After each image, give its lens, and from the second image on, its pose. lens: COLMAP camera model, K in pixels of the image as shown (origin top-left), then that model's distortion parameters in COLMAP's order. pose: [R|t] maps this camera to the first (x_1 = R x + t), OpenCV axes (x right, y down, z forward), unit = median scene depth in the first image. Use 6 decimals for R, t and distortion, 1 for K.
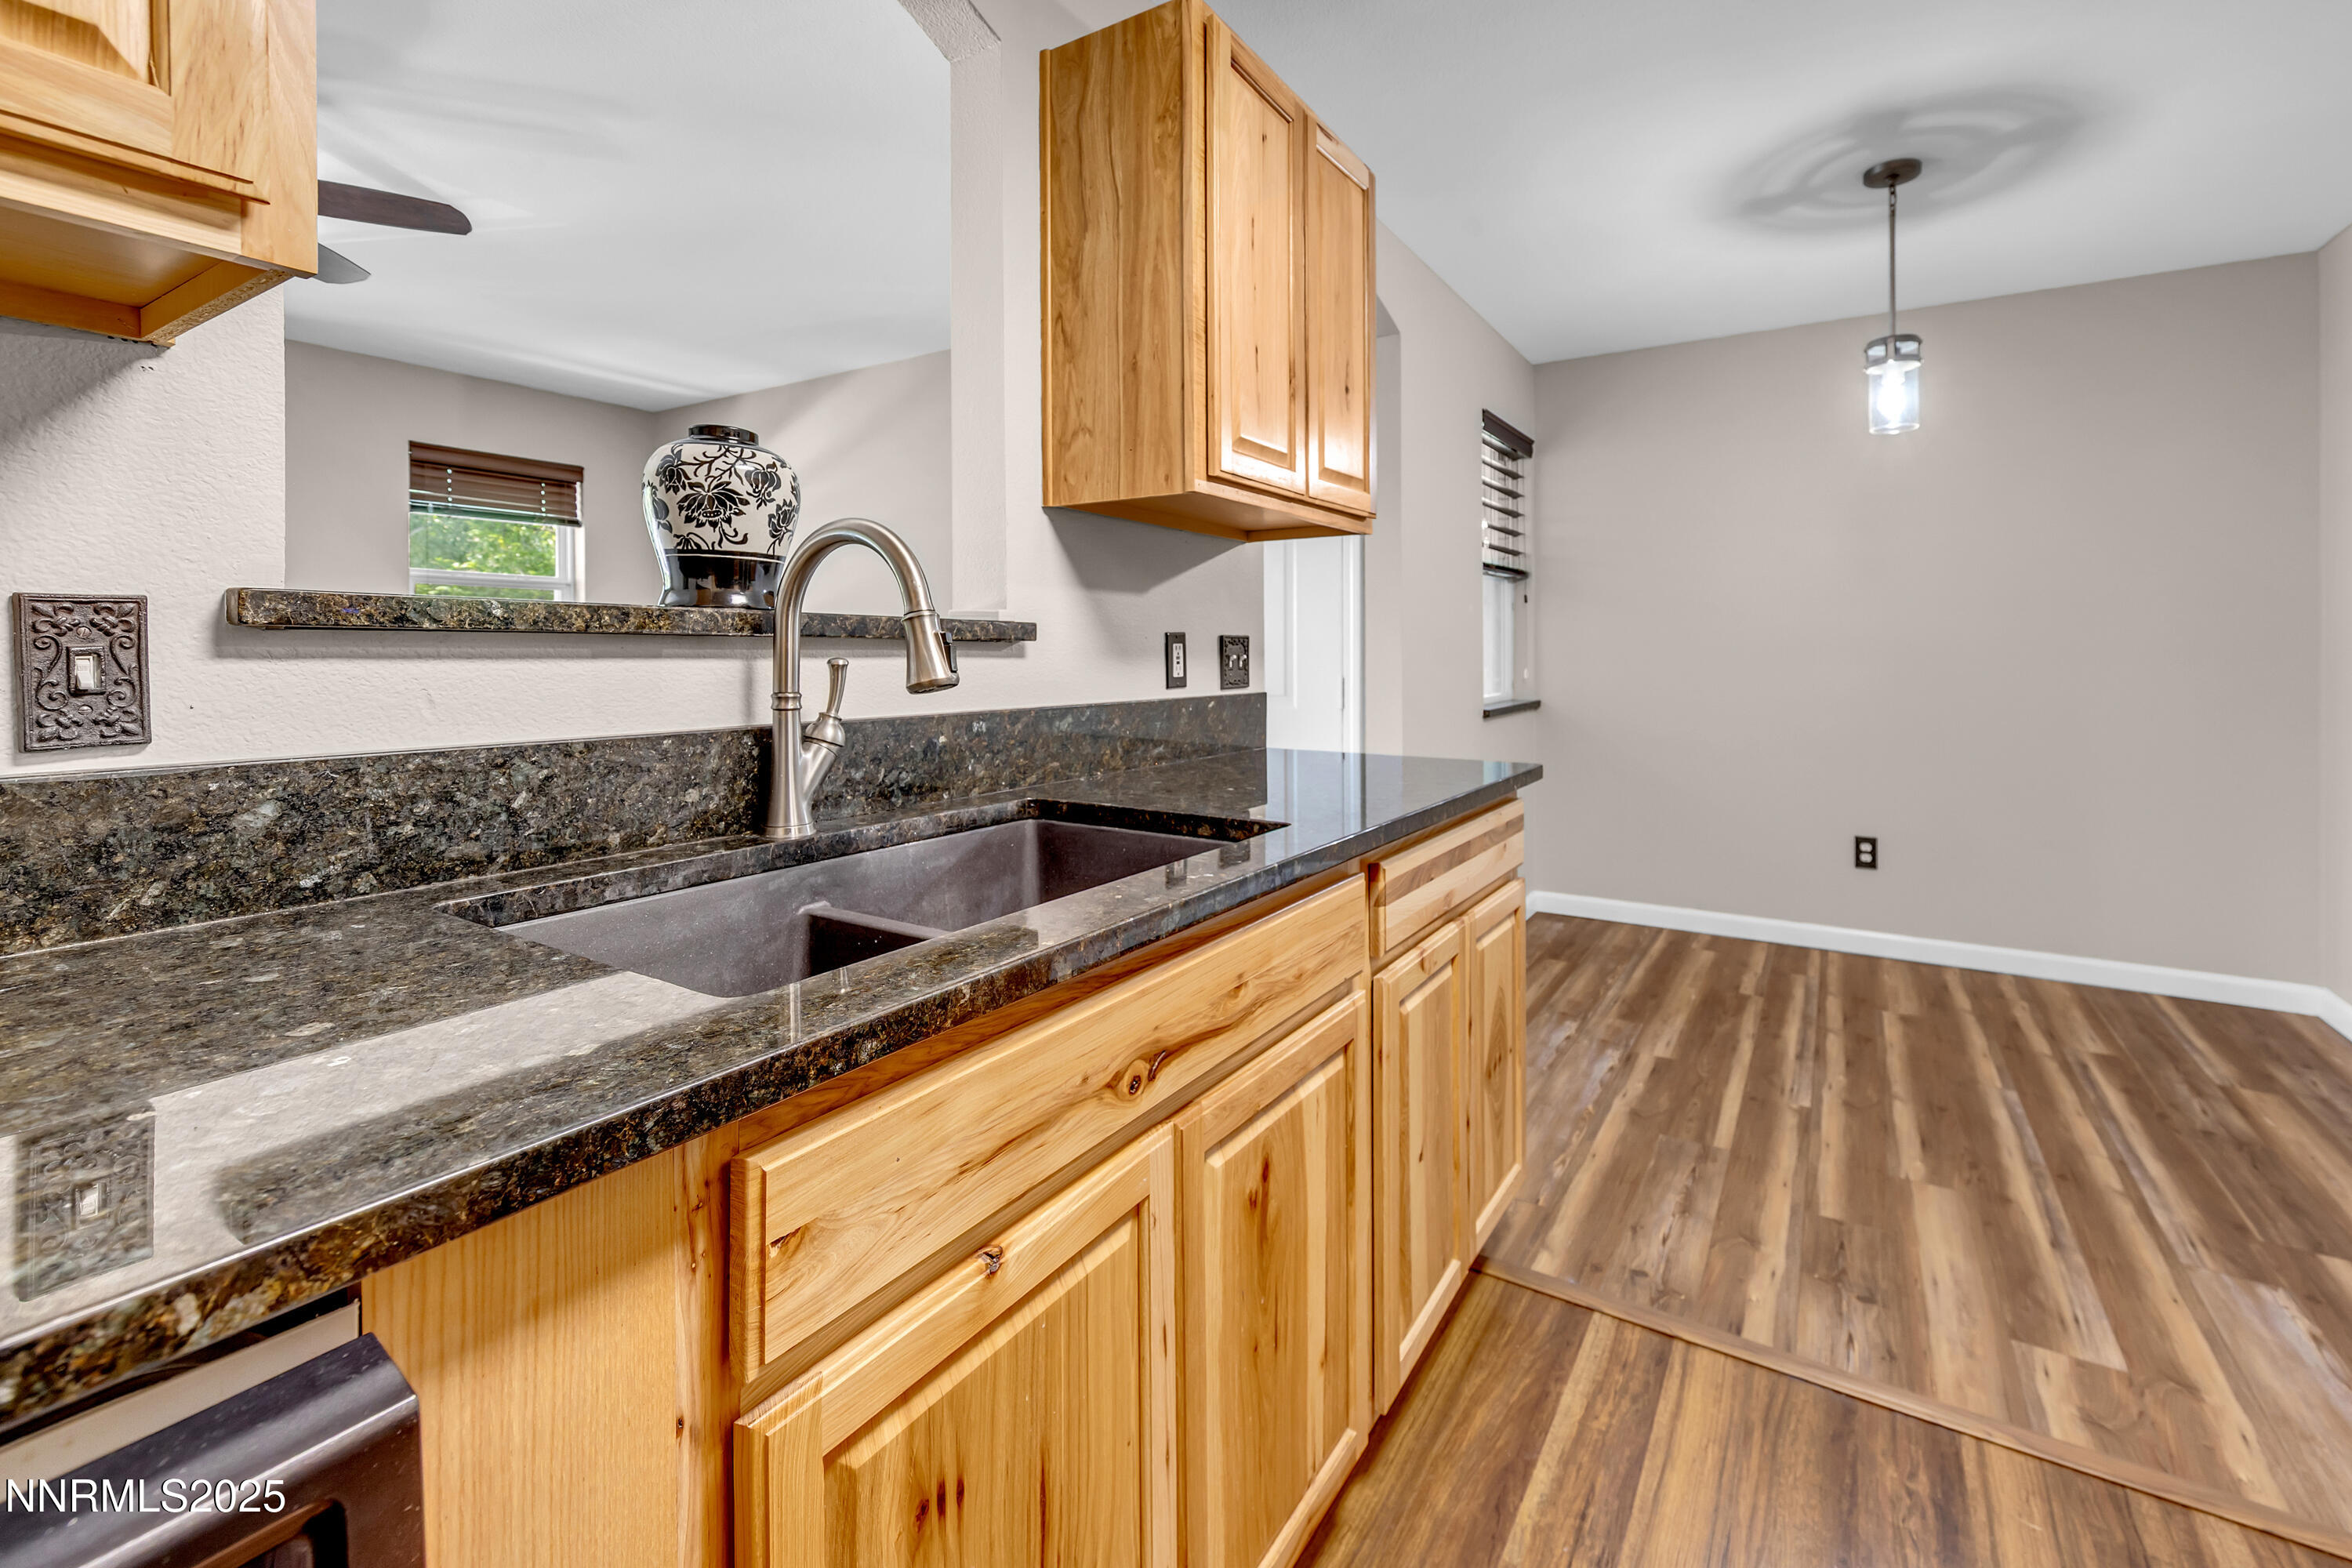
lens RADIAL K [[1010.8, 0, 1228.4], [0, 1010.8, 668.5], [0, 0, 1]] dist [0.004967, -0.001147]
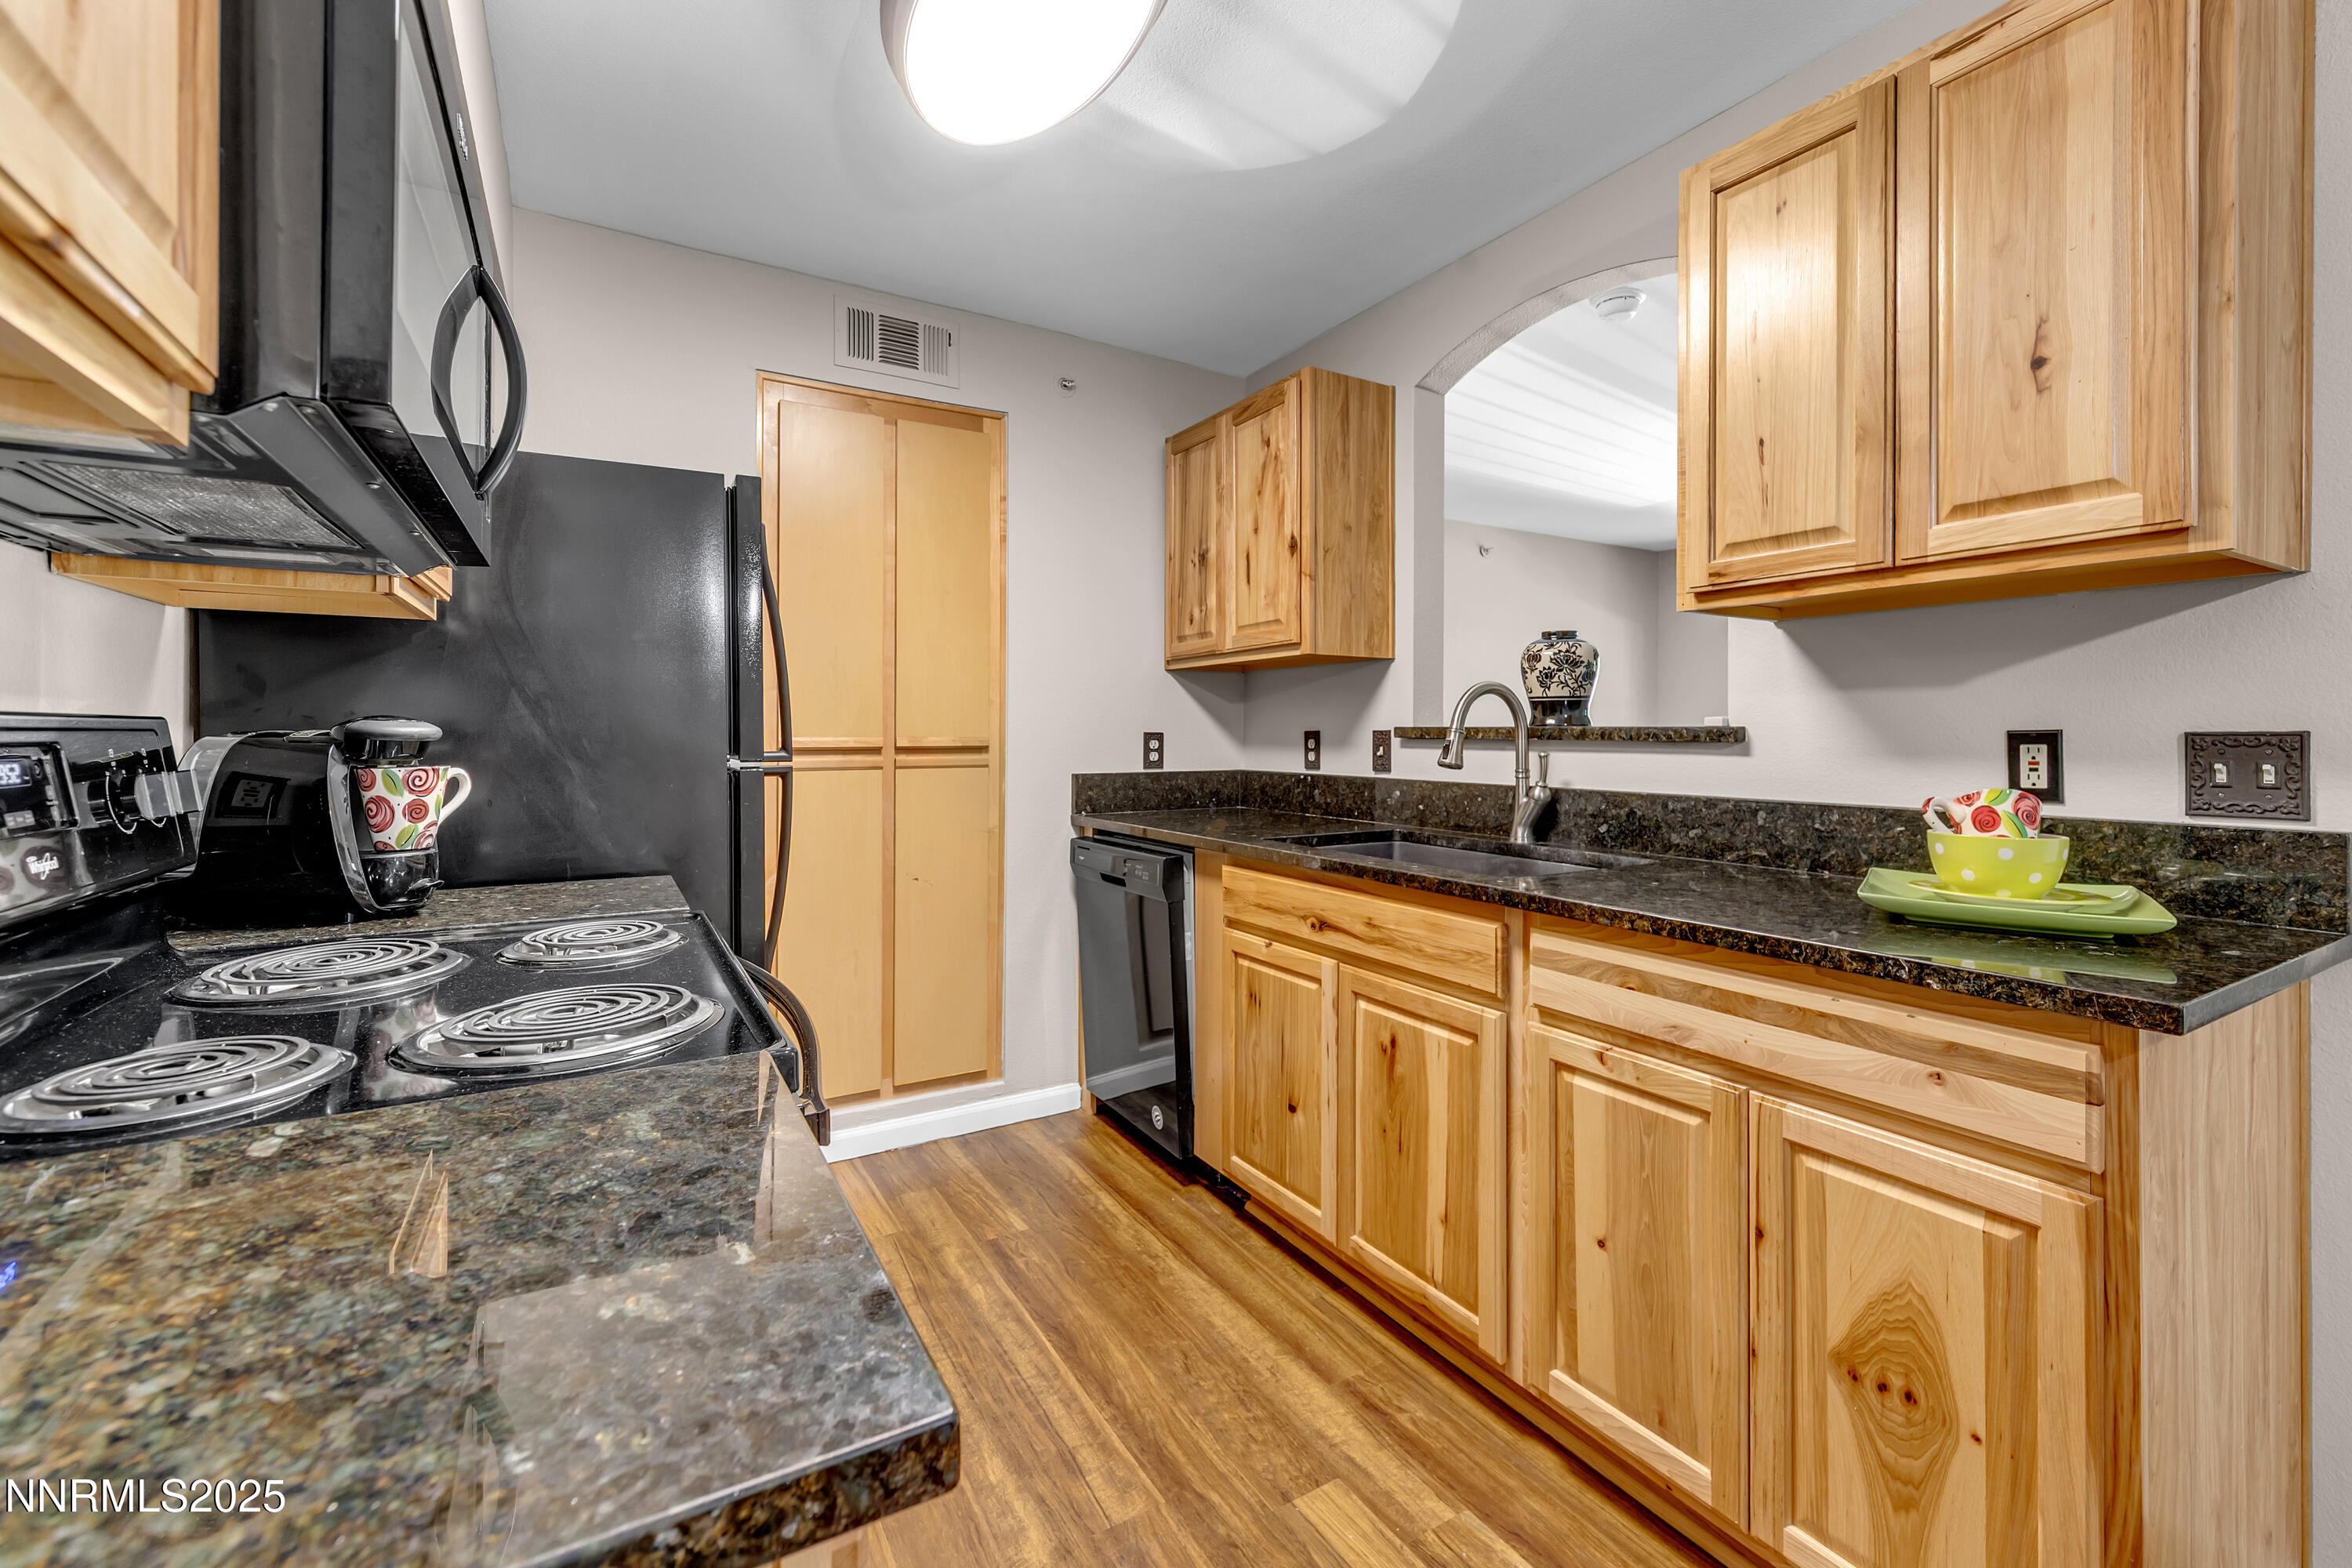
lens RADIAL K [[1010.8, 0, 1202.9], [0, 1010.8, 731.0], [0, 0, 1]] dist [0.004967, -0.001147]
pose [[-0.459198, 0.002045, -0.888332, 0.853476], [-0.011057, 0.999907, 0.008018, -0.031788], [0.888265, 0.013505, -0.459133, 0.724921]]
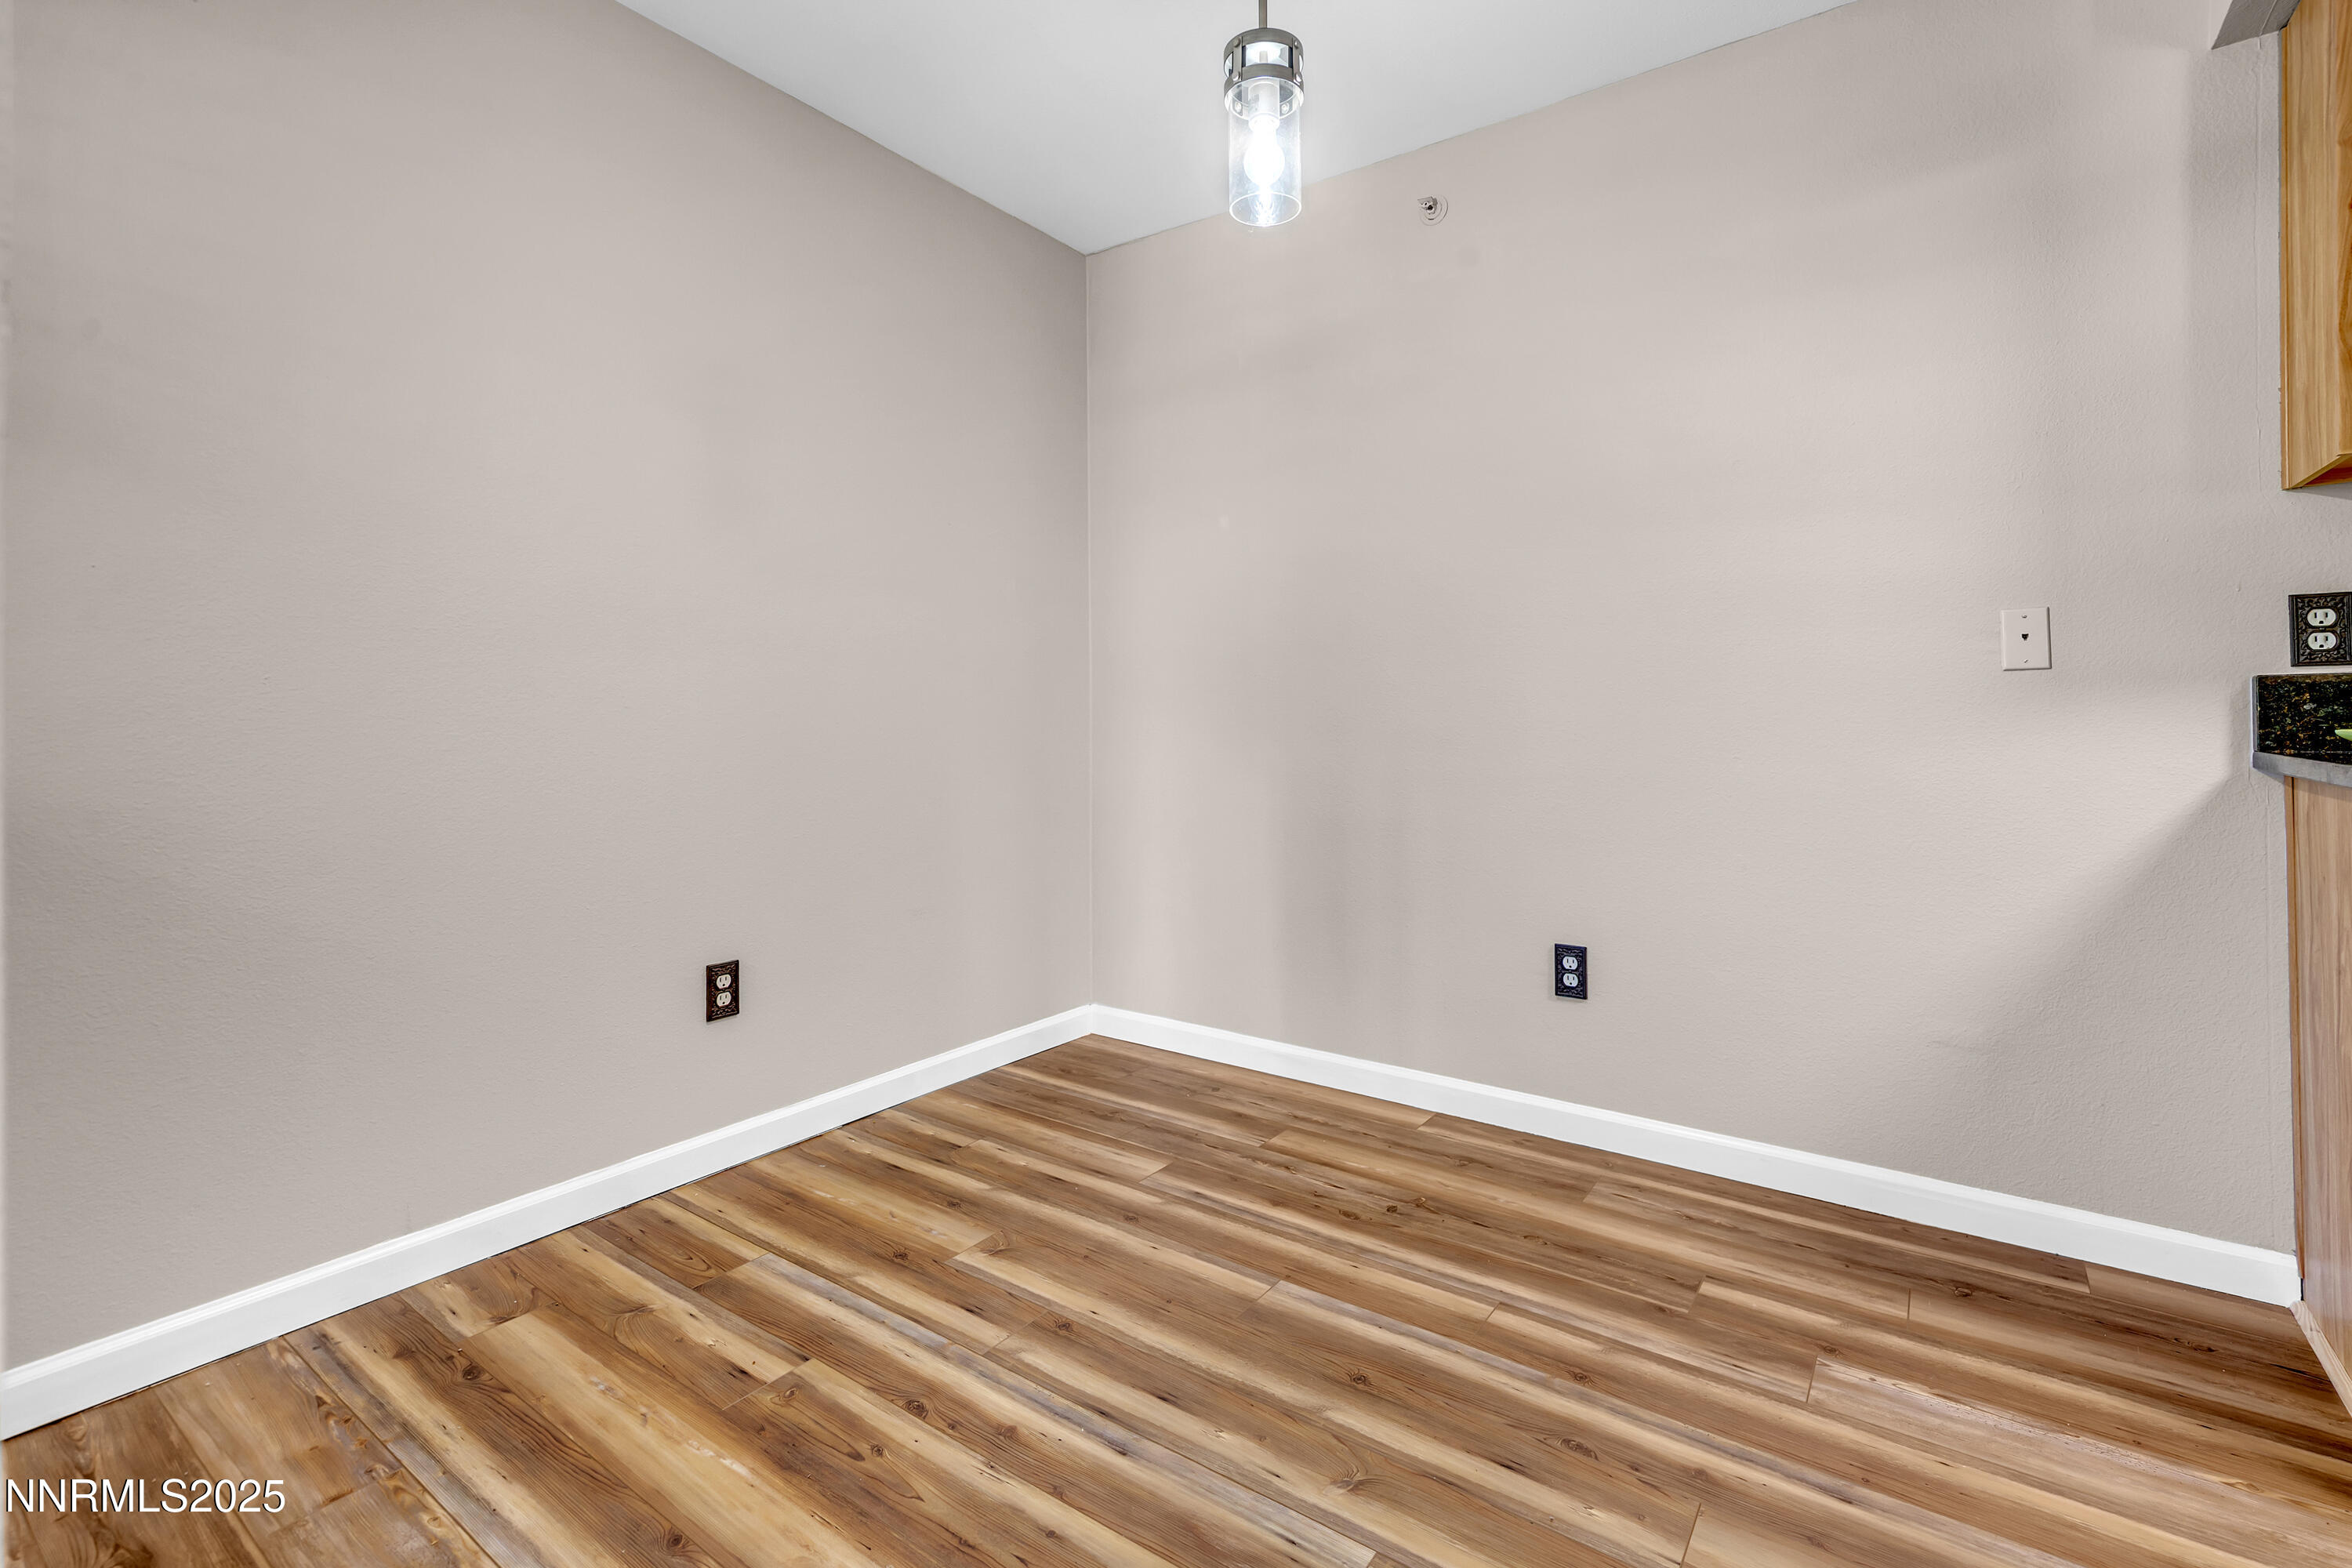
lens RADIAL K [[1055.3, 0, 1203.1], [0, 1055.3, 693.4], [0, 0, 1]] dist [0.006303, -0.001794]
pose [[0.077725, 0.012098, 0.996901, 0.080445], [0.017189, 0.999761, -0.013473, 0.042447], [-0.996827, 0.018183, 0.077499, 1.210500]]
